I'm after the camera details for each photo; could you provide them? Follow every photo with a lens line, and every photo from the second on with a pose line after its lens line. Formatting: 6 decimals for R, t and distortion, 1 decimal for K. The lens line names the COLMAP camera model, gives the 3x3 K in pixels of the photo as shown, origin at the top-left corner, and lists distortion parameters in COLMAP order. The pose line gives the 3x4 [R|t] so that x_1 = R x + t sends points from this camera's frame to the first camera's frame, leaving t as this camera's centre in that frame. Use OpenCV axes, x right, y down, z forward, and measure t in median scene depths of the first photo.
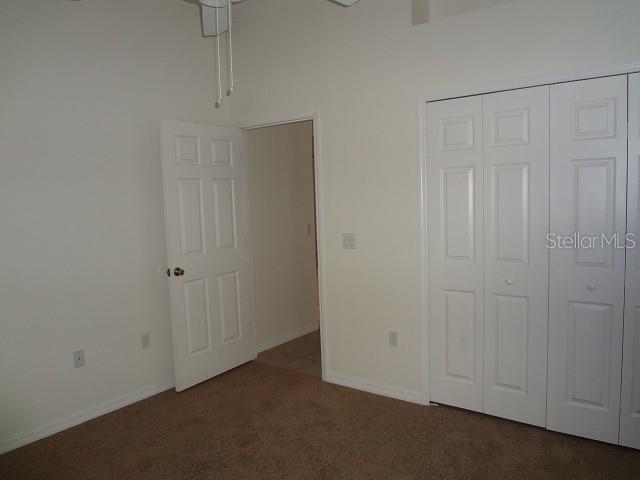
lens RADIAL K [[473.8, 0, 324.2], [0, 473.8, 240.1], [0, 0, 1]] dist [-0.046616, 0.005960]
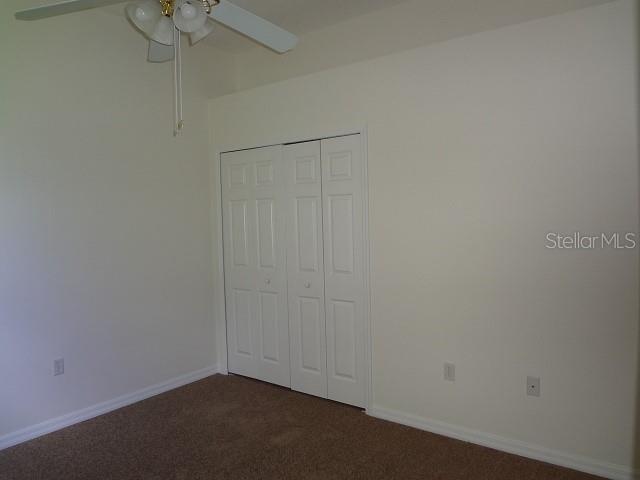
lens RADIAL K [[473.8, 0, 317.3], [0, 473.8, 242.5], [0, 0, 1]] dist [-0.046616, 0.005960]
pose [[0.999592, 0.009053, -0.027085, 0.333412], [-0.010137, 0.999142, -0.040152, 0.014819], [0.026698, 0.040410, 0.998826, -0.233521]]
